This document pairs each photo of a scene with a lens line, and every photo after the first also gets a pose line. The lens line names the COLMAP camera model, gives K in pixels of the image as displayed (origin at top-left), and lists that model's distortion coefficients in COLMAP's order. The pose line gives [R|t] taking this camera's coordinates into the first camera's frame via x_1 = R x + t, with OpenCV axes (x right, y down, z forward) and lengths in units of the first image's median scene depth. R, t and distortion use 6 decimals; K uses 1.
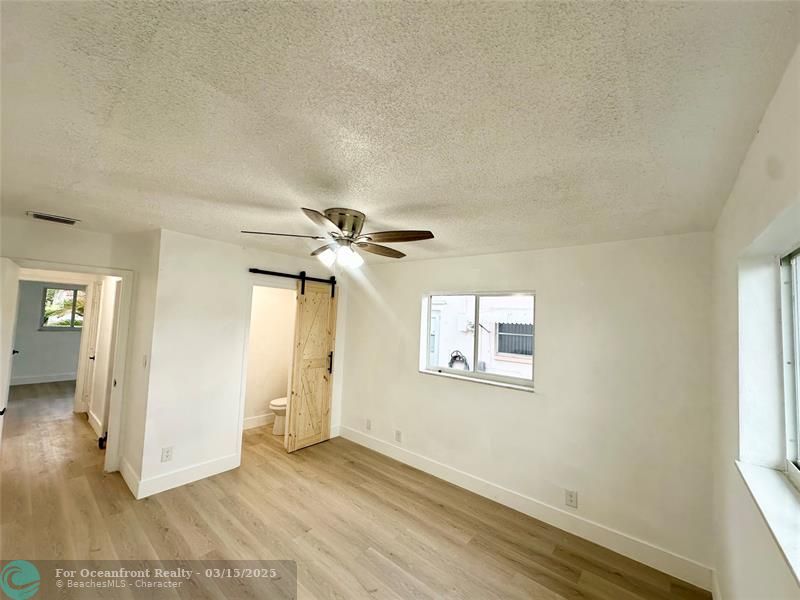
lens RADIAL K [[318.2, 0, 400.0], [0, 318.2, 300.0], [0, 0, 1]] dist [-0.001598, -0.000026]
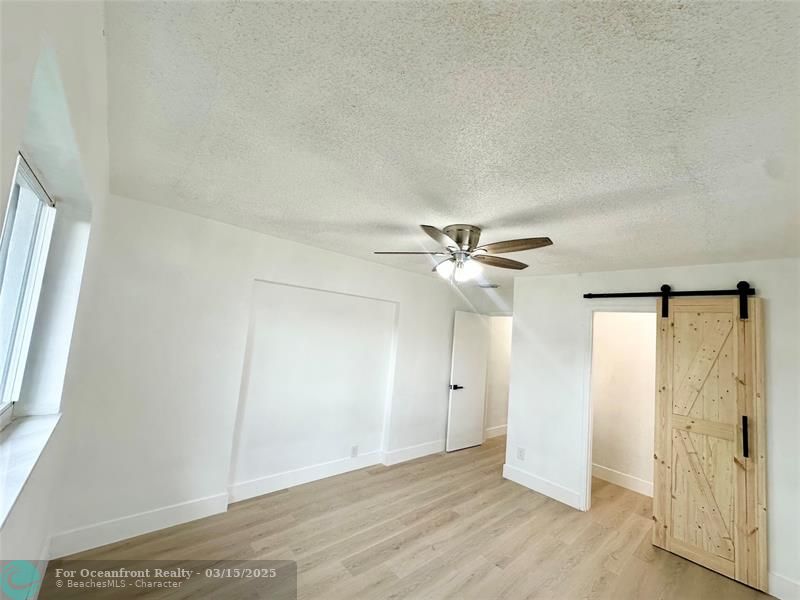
lens RADIAL K [[318.2, 0, 400.0], [0, 318.2, 300.0], [0, 0, 1]] dist [-0.001598, -0.000026]
pose [[-0.153822, -0.156922, -0.975558, 0.540580], [-0.030572, 0.987592, -0.154037, 0.080114], [0.987625, 0.006131, -0.156711, 0.600298]]
